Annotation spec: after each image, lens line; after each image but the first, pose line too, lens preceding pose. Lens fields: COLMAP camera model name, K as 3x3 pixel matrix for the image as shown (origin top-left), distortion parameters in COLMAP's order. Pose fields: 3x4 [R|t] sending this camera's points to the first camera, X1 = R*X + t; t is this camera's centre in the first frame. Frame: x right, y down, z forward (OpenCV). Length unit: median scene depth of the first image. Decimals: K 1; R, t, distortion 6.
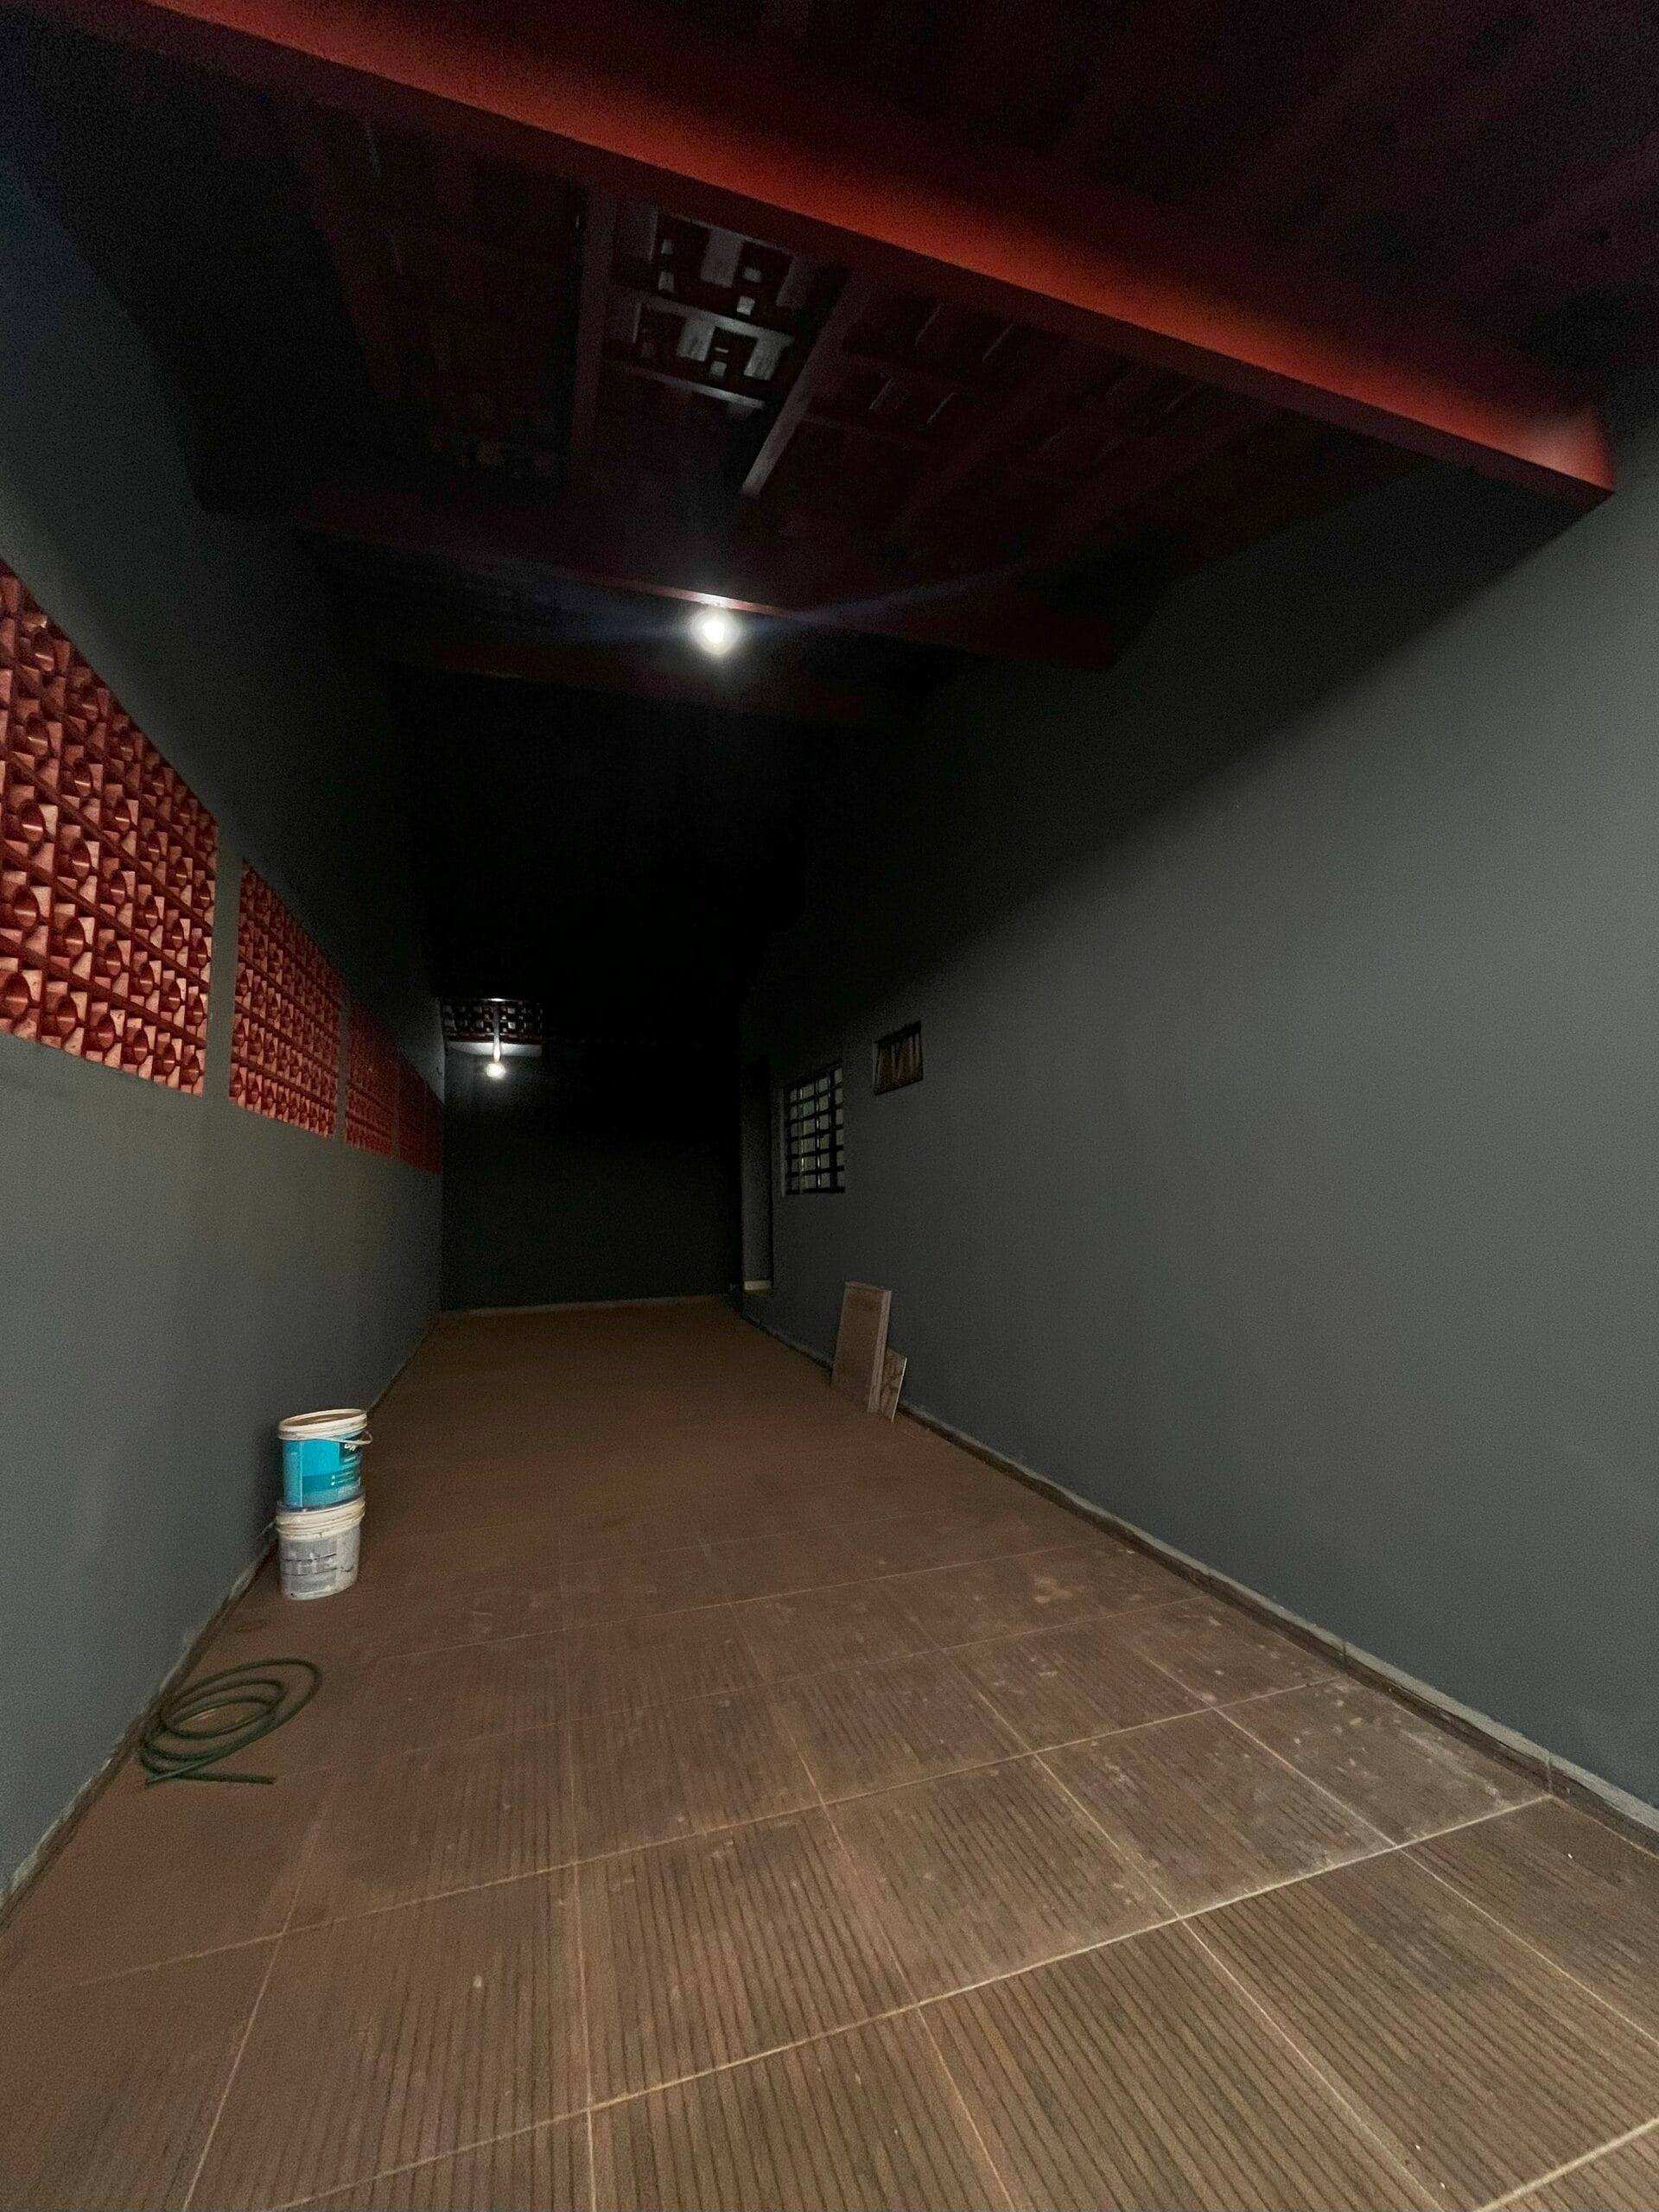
lens RADIAL K [[892.1, 0, 833.5], [0, 892.1, 1108.2], [0, 0, 1]] dist [-0.003845, 0.000047]
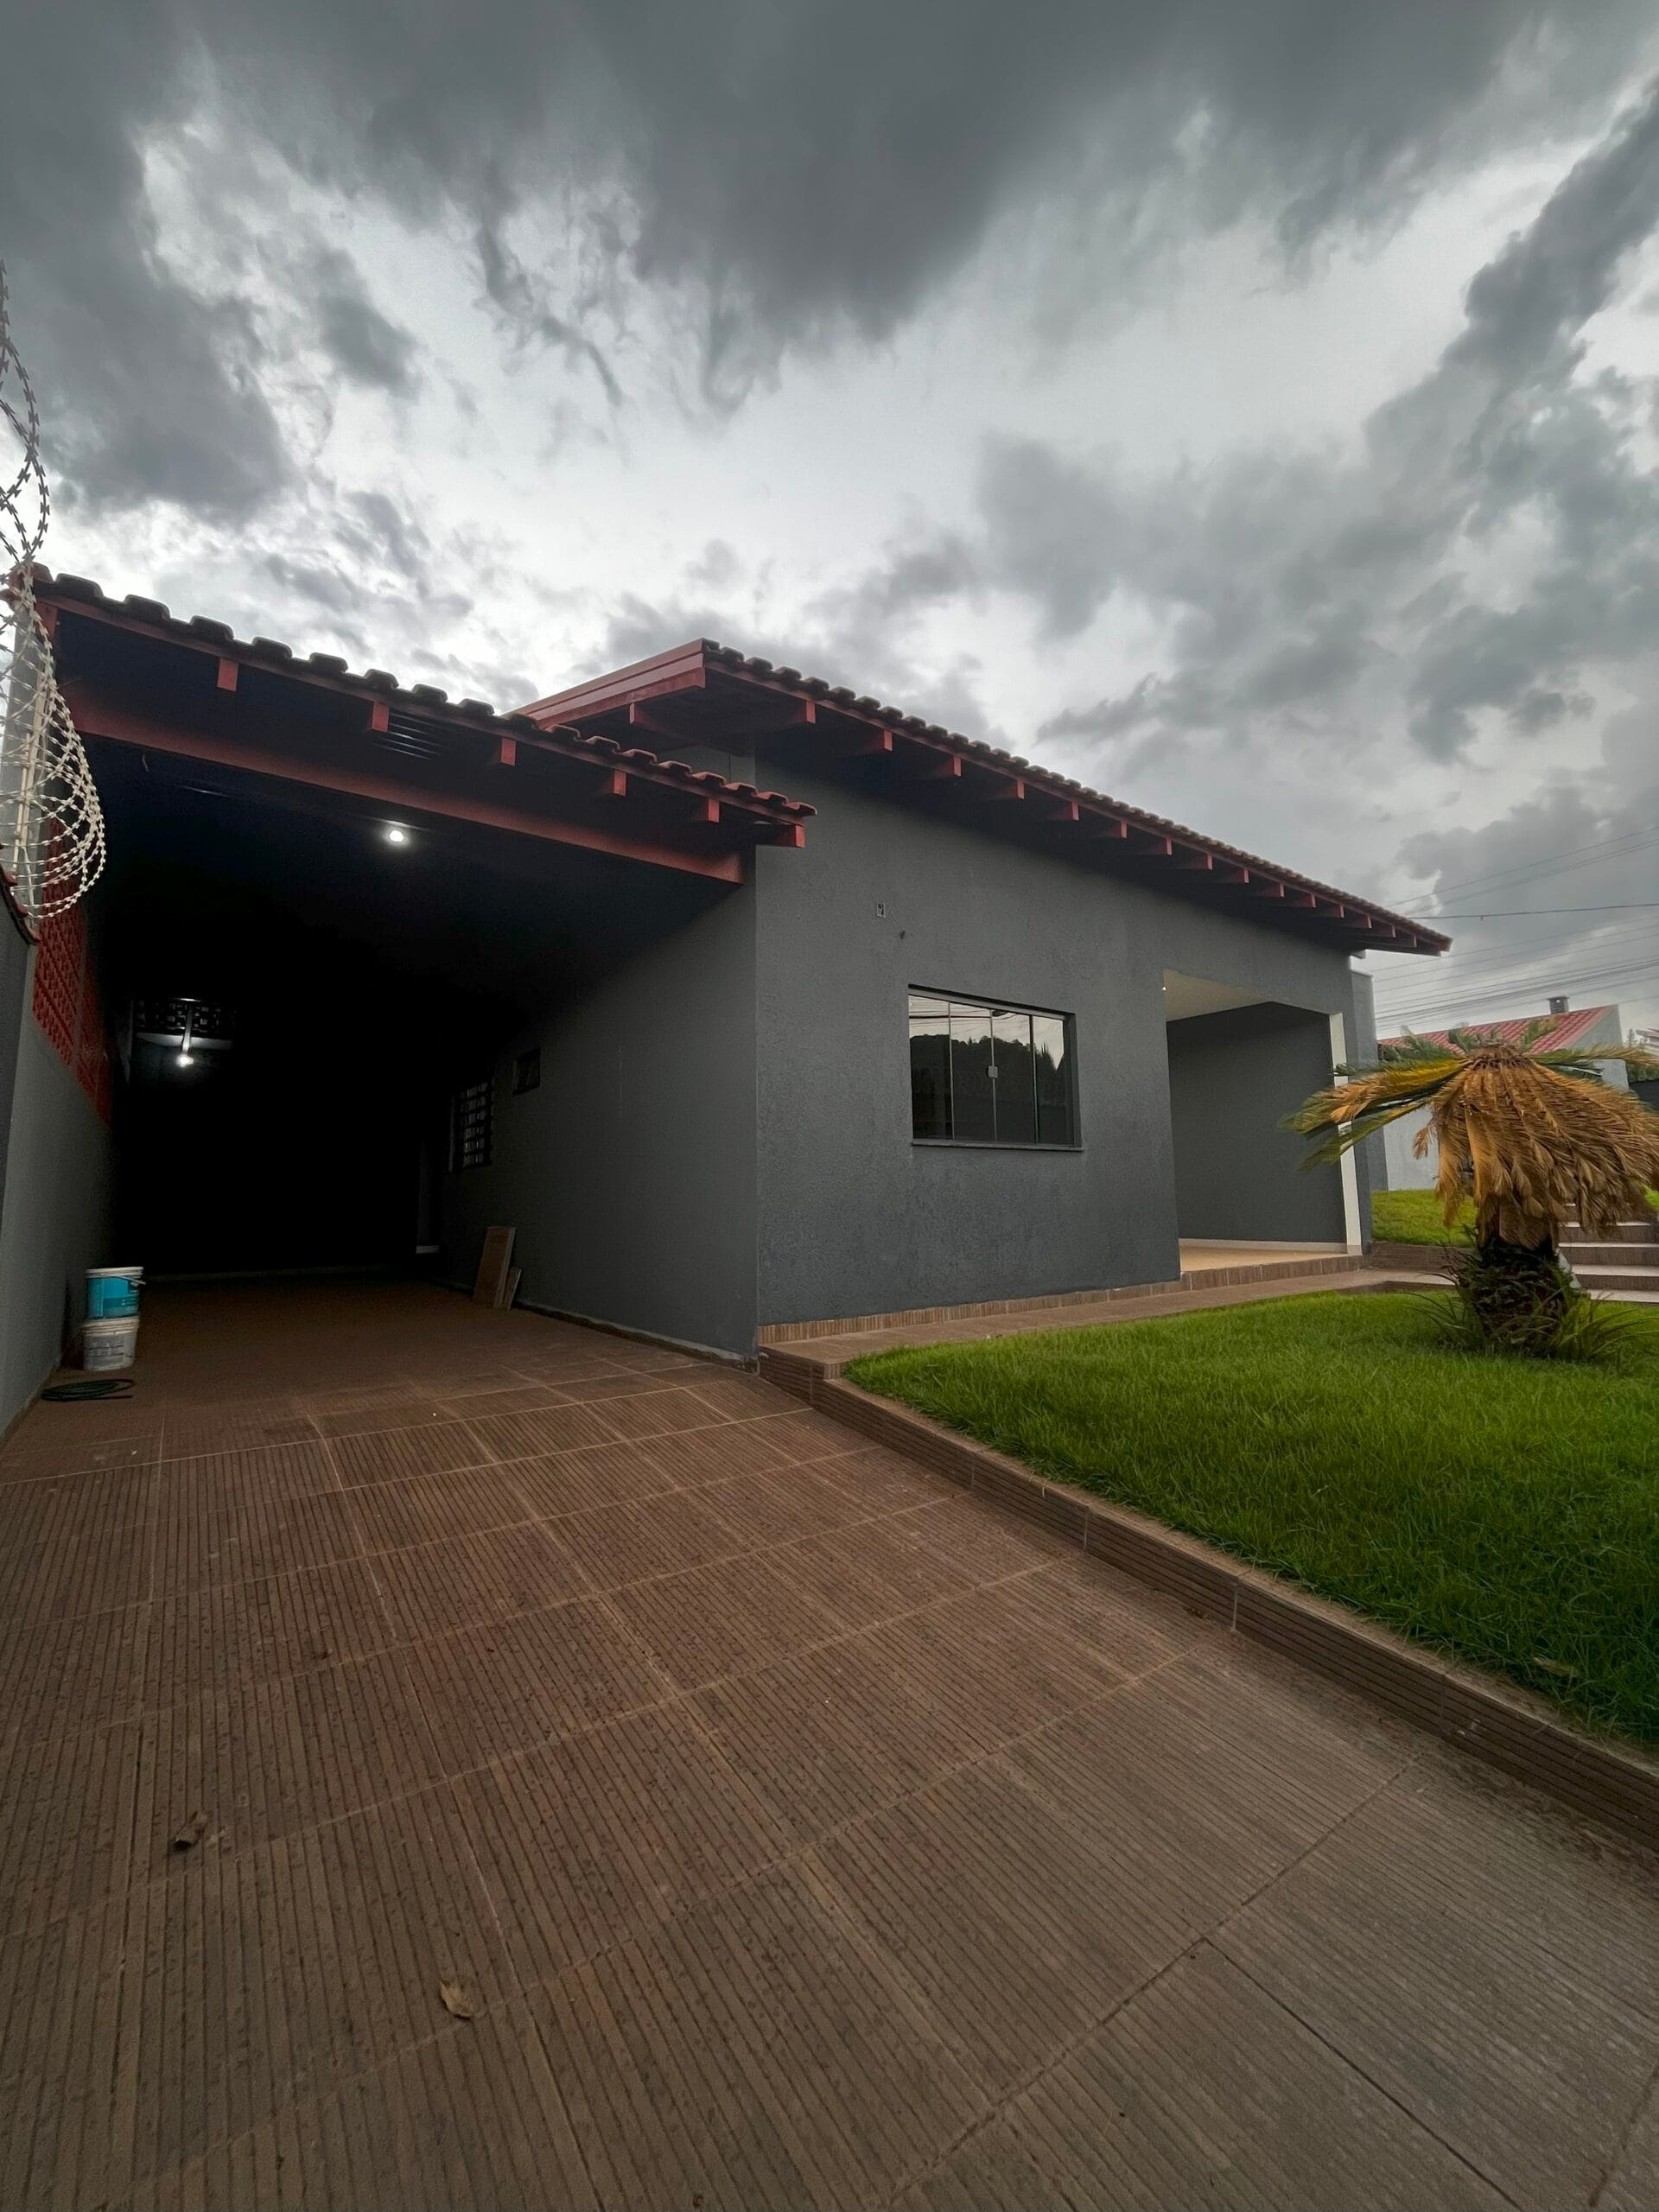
lens RADIAL K [[892.1, 0, 821.1], [0, 892.1, 1101.7], [0, 0, 1]] dist [-0.003845, 0.000047]
pose [[0.954888, 0.044978, 0.293539, 0.098592], [-0.038037, 0.998846, -0.029314, 0.019302], [-0.294519, 0.016826, 0.955497, -0.523996]]
